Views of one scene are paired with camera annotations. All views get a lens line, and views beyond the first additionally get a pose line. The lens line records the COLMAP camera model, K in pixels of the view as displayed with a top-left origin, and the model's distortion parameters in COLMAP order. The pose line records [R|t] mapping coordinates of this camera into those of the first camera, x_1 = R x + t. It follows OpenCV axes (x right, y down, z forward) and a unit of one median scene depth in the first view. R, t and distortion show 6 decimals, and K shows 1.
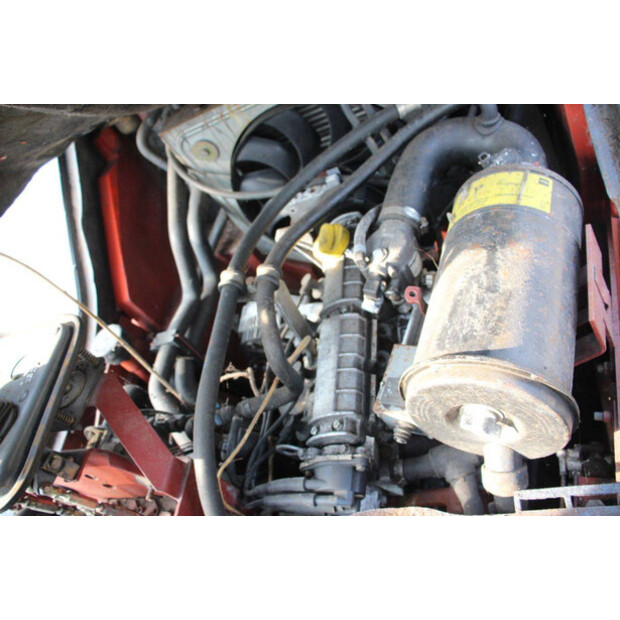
lens RADIAL K [[506.9, 0, 310.6], [0, 506.9, 308.2], [0, 0, 1]] dist [-0.163737, 0.129724]
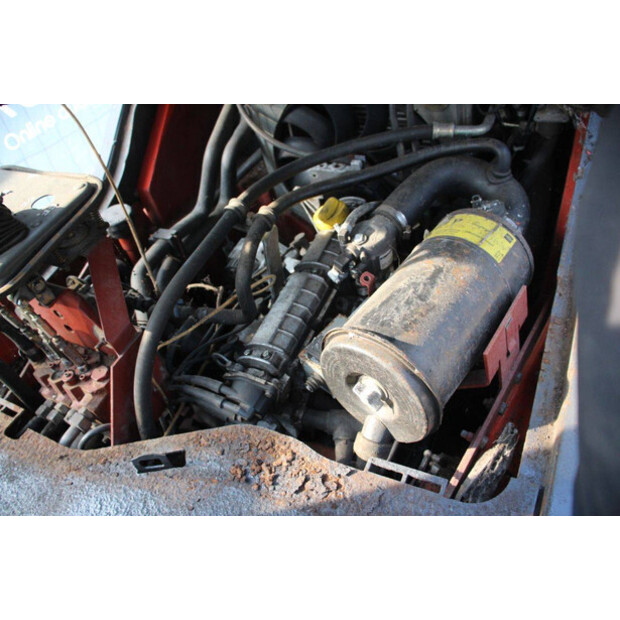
lens RADIAL K [[506.9, 0, 307.6], [0, 506.9, 311.6], [0, 0, 1]] dist [-0.163737, 0.129724]
pose [[0.912370, 0.408965, 0.018123, 0.075933], [-0.409239, 0.910087, 0.065302, 0.020478], [0.010213, -0.066997, 0.997701, -0.179316]]
